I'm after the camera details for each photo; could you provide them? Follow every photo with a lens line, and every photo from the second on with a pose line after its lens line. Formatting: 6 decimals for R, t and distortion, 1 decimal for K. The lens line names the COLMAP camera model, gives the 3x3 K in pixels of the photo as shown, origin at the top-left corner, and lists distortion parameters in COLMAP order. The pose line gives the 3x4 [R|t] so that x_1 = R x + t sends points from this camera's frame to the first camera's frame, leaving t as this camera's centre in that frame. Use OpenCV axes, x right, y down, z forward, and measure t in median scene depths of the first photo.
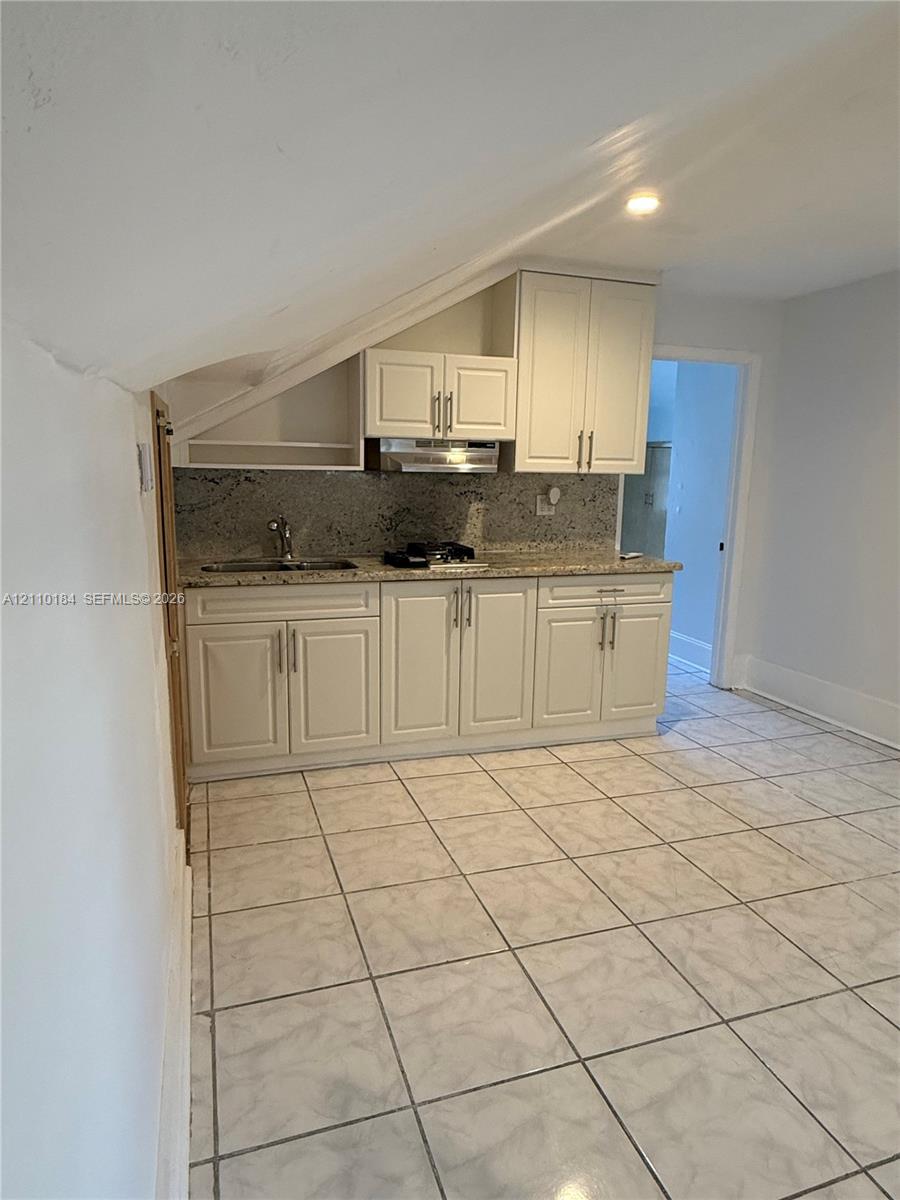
lens RADIAL K [[732.2, 0, 450.0], [0, 732.2, 600.0], [0, 0, 1]] dist [-0.001166, 0.000825]
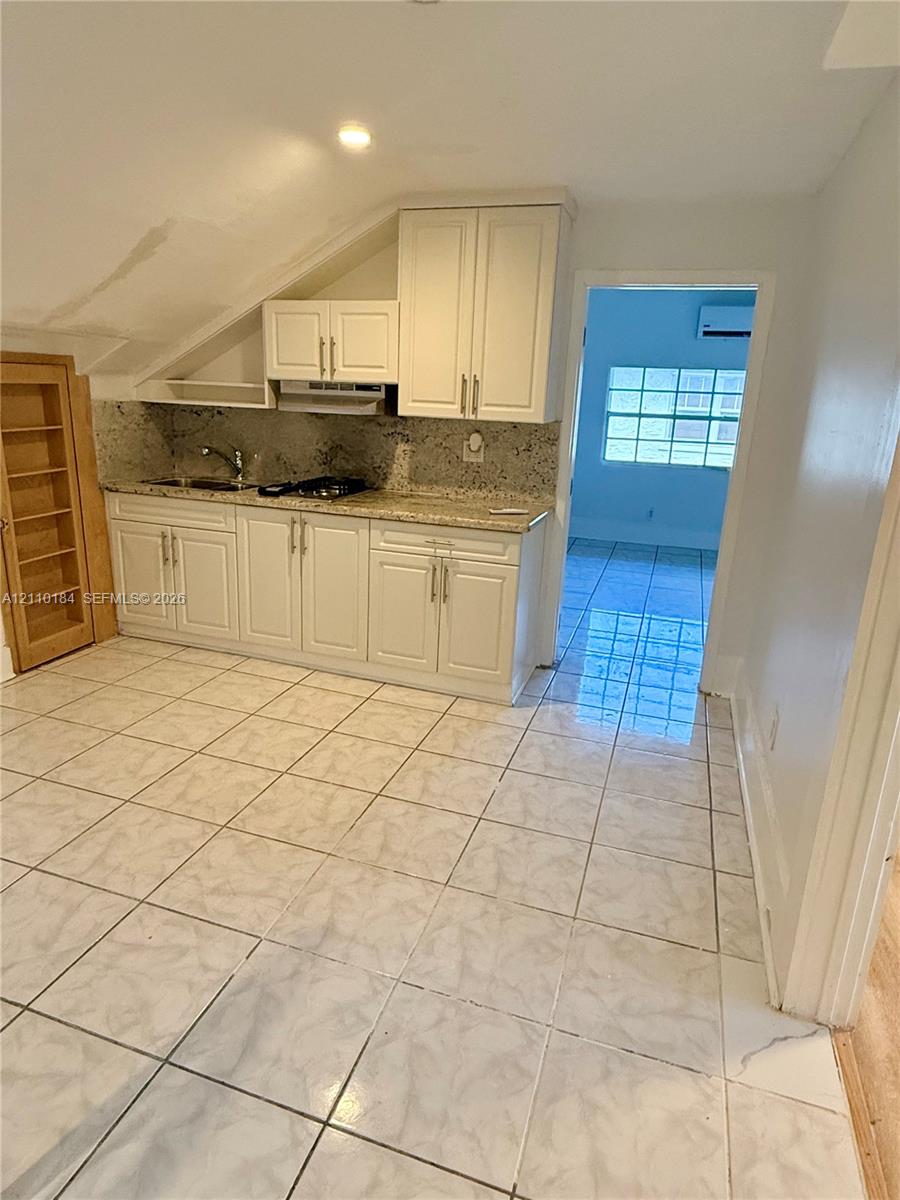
lens RADIAL K [[732.2, 0, 450.0], [0, 732.2, 600.0], [0, 0, 1]] dist [-0.001166, 0.000825]
pose [[0.796392, 0.183416, -0.576297, 0.809636], [-0.134786, 0.982764, 0.126518, -0.062774], [0.589570, -0.023082, 0.807387, 0.220906]]
